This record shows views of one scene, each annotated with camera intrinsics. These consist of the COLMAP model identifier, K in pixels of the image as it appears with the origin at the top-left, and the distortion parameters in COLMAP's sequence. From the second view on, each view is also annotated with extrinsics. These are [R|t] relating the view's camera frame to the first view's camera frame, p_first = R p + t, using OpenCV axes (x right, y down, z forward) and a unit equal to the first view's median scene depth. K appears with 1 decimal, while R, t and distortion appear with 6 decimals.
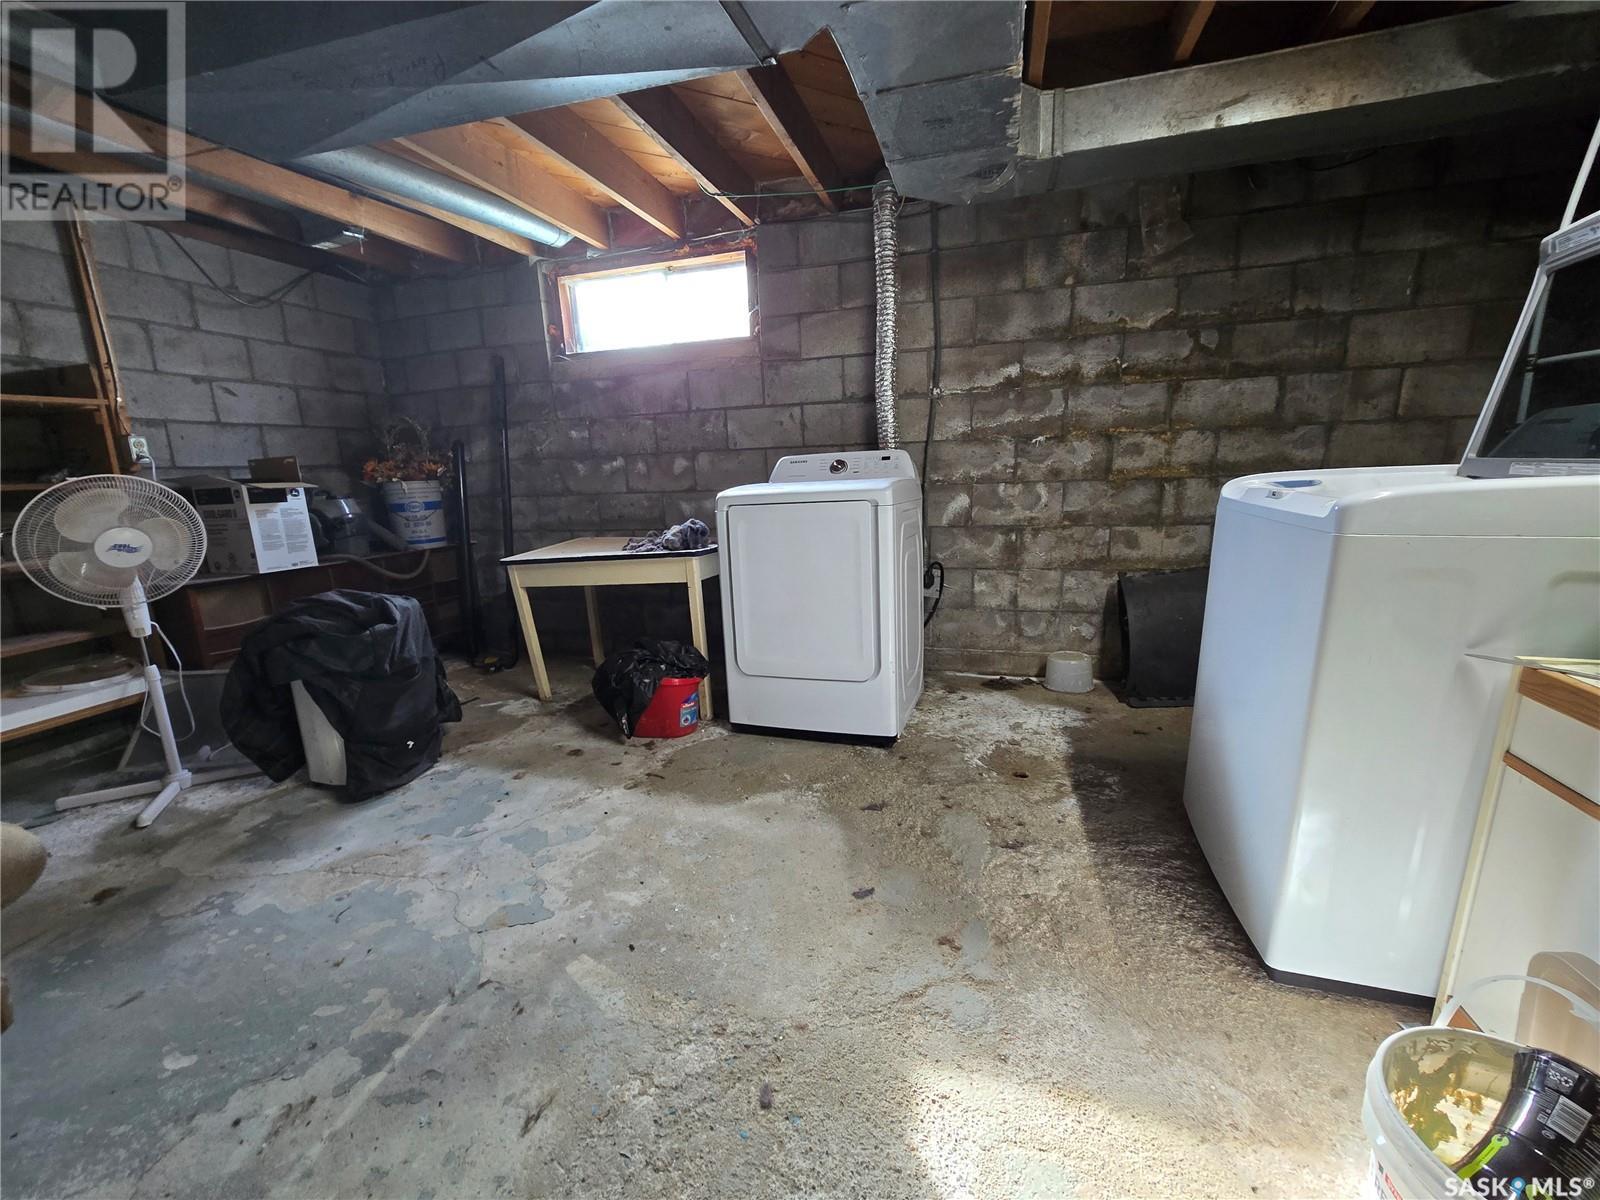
lens RADIAL K [[611.2, 0, 810.6], [0, 611.2, 612.2], [0, 0, 1]] dist [-0.002602, -0.000488]
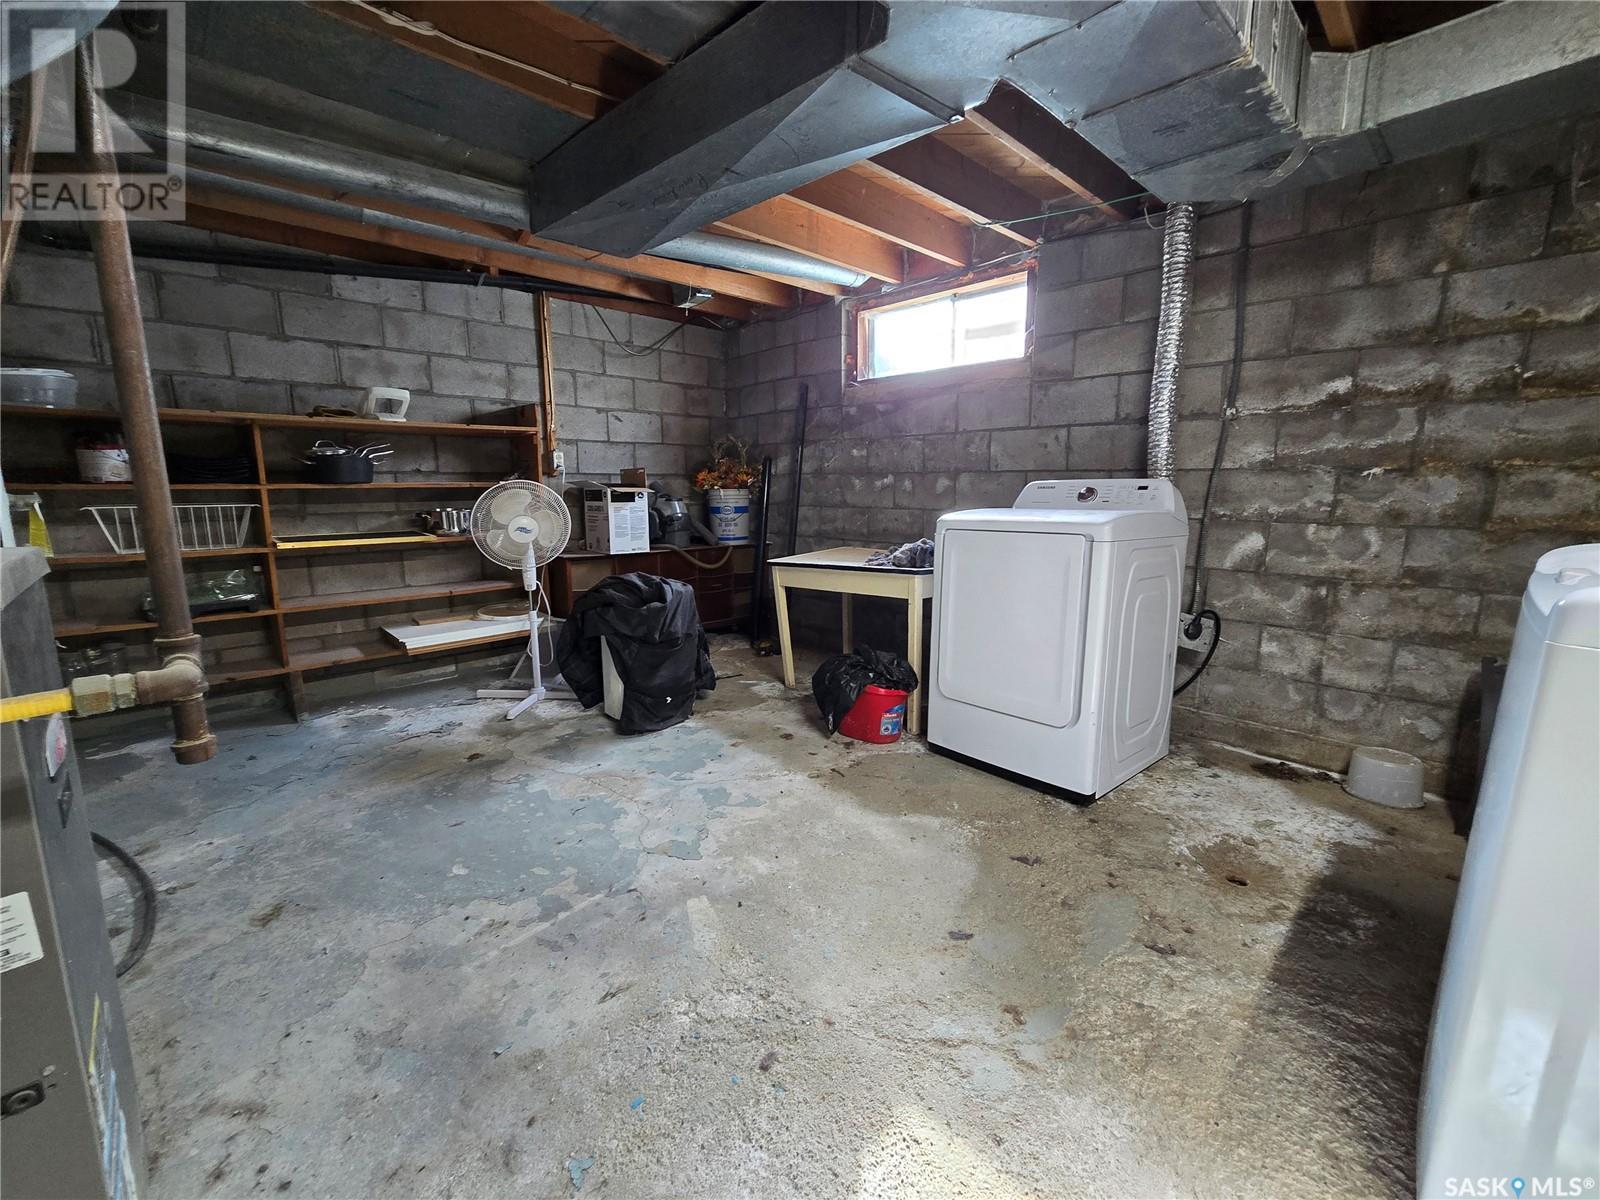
lens RADIAL K [[611.2, 0, 810.6], [0, 611.2, 612.2], [0, 0, 1]] dist [-0.002602, -0.000488]
pose [[0.885290, 0.130402, -0.446383, 0.114538], [-0.140325, 0.990045, 0.010922, -0.013853], [0.443364, 0.052969, 0.894775, -0.004120]]
